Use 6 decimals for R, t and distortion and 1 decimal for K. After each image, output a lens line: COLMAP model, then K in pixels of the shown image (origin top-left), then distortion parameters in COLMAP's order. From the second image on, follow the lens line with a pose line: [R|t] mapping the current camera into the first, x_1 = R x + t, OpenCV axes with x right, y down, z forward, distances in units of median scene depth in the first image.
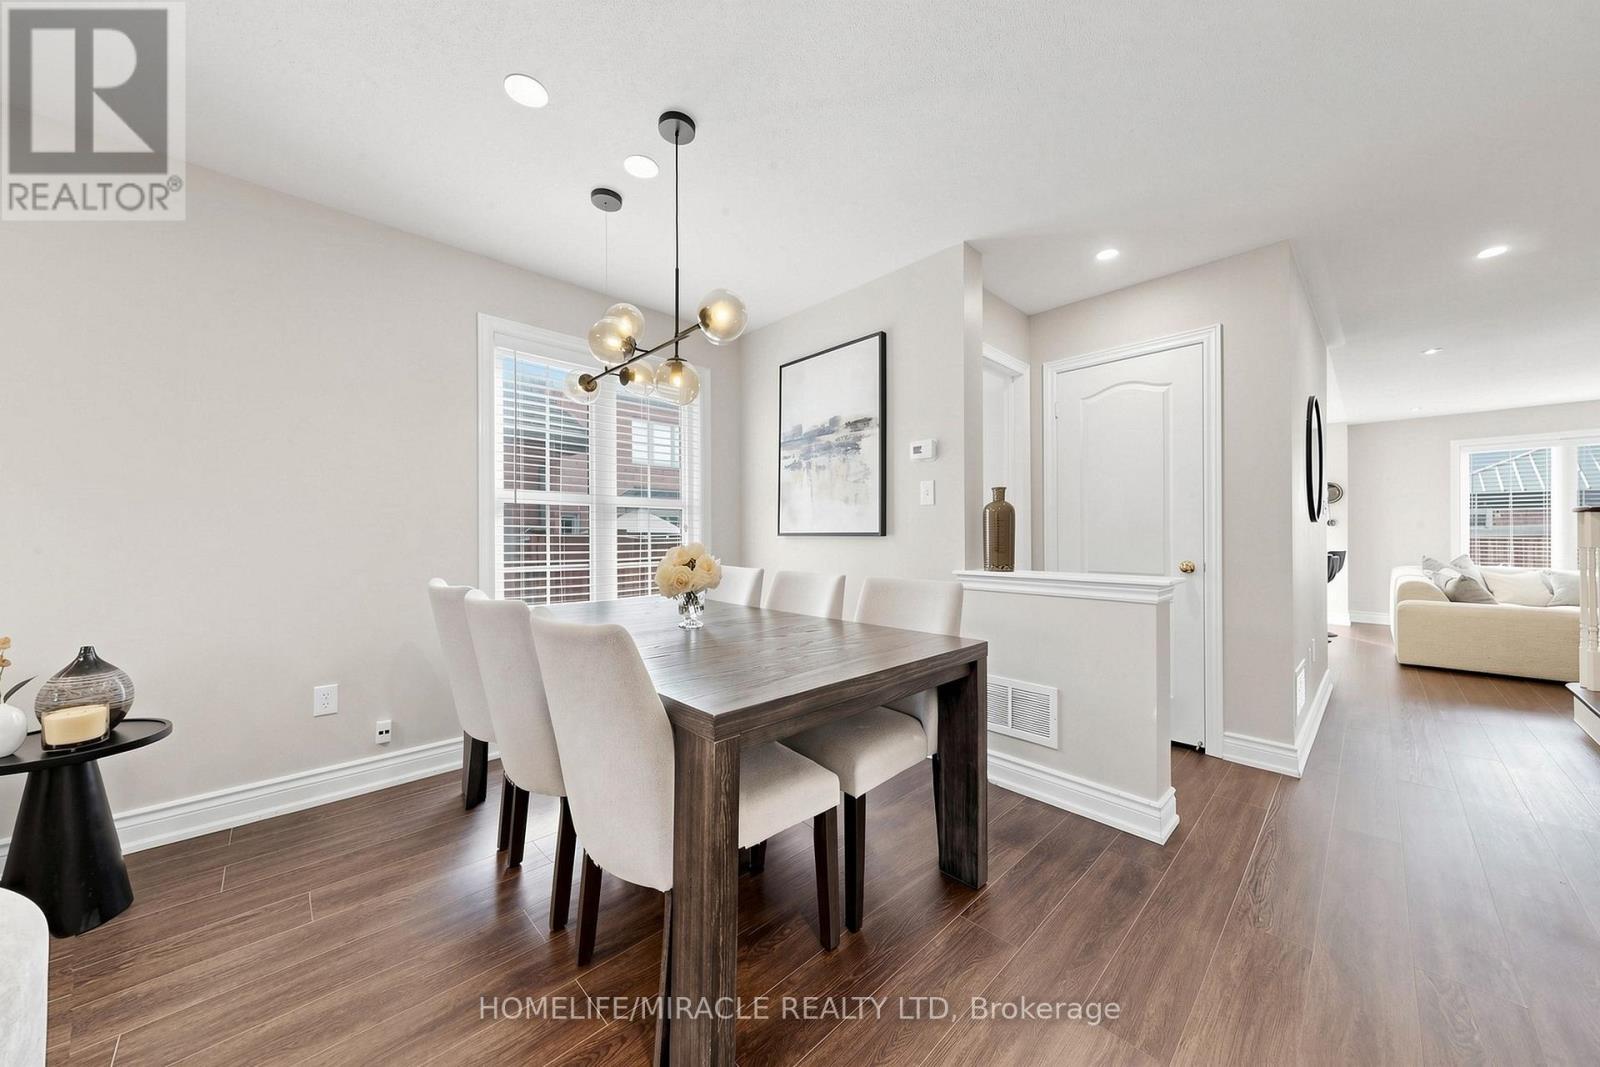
lens RADIAL K [[552.8, 0, 797.0], [0, 552.8, 536.0], [0, 0, 1]] dist [0.005299, -0.000373]
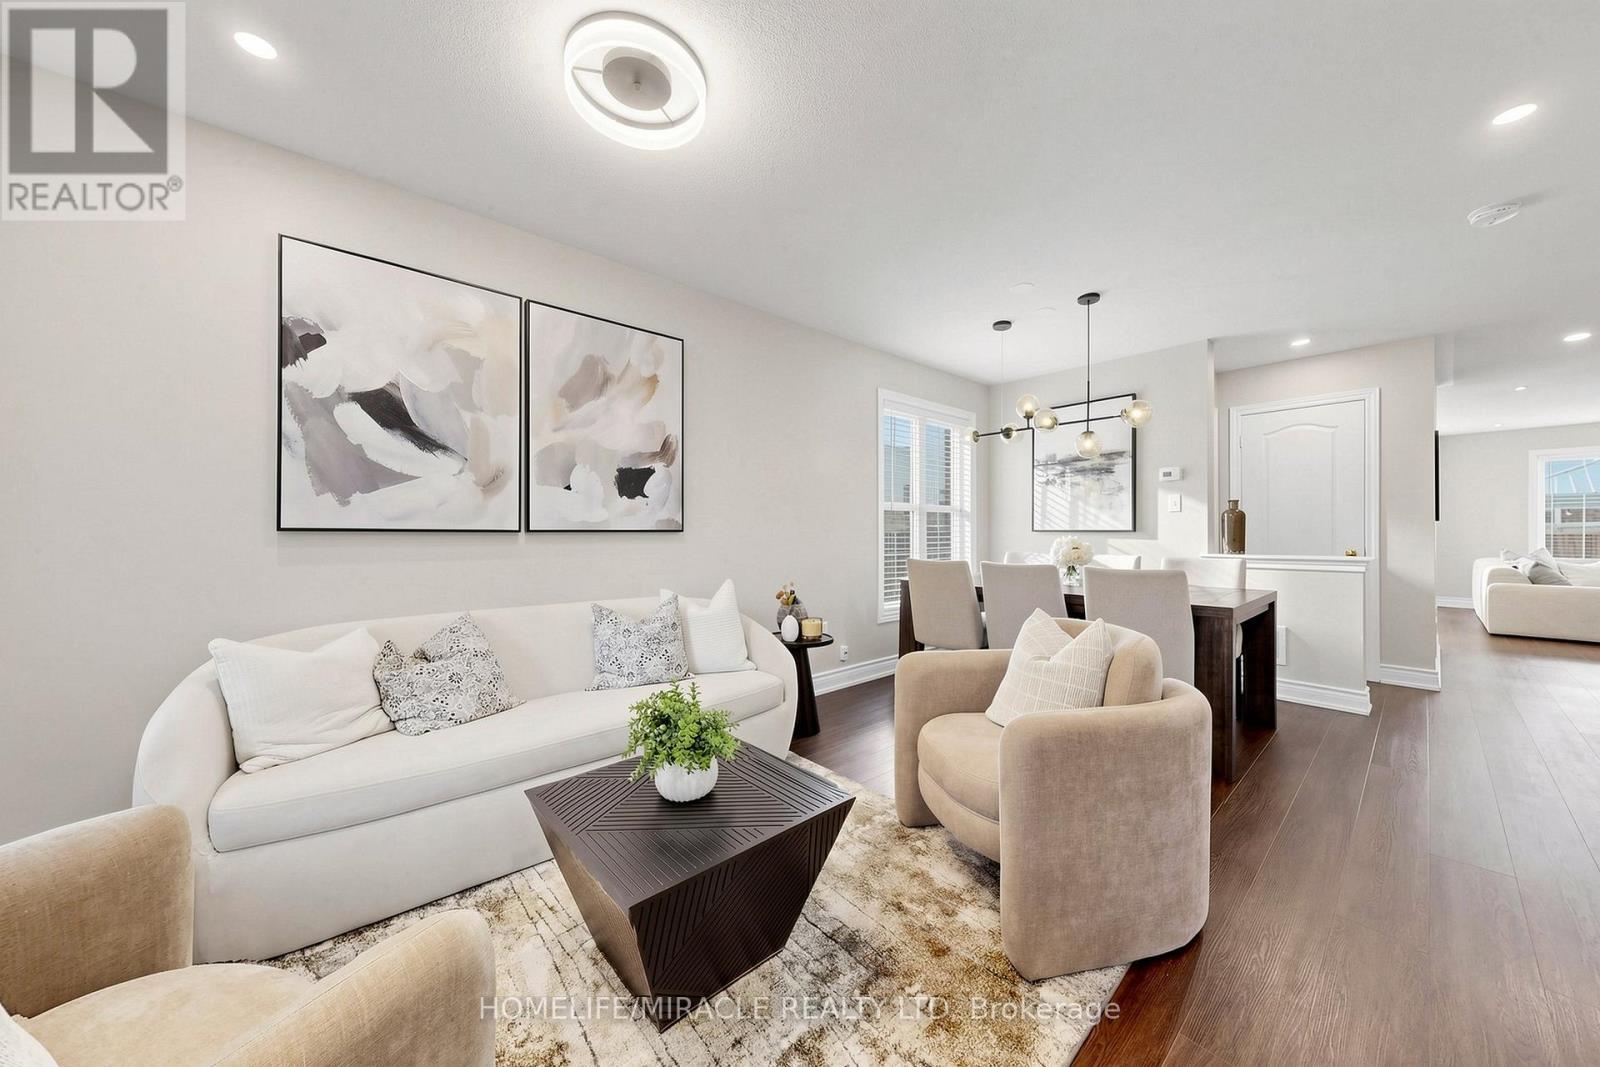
lens RADIAL K [[552.8, 0, 791.8], [0, 552.8, 534.6], [0, 0, 1]] dist [0.005299, -0.000373]
pose [[0.999037, -0.001188, -0.043852, -0.695287], [0.001394, 0.999988, 0.004671, -0.000537], [0.043846, -0.004728, 0.999027, -0.517680]]
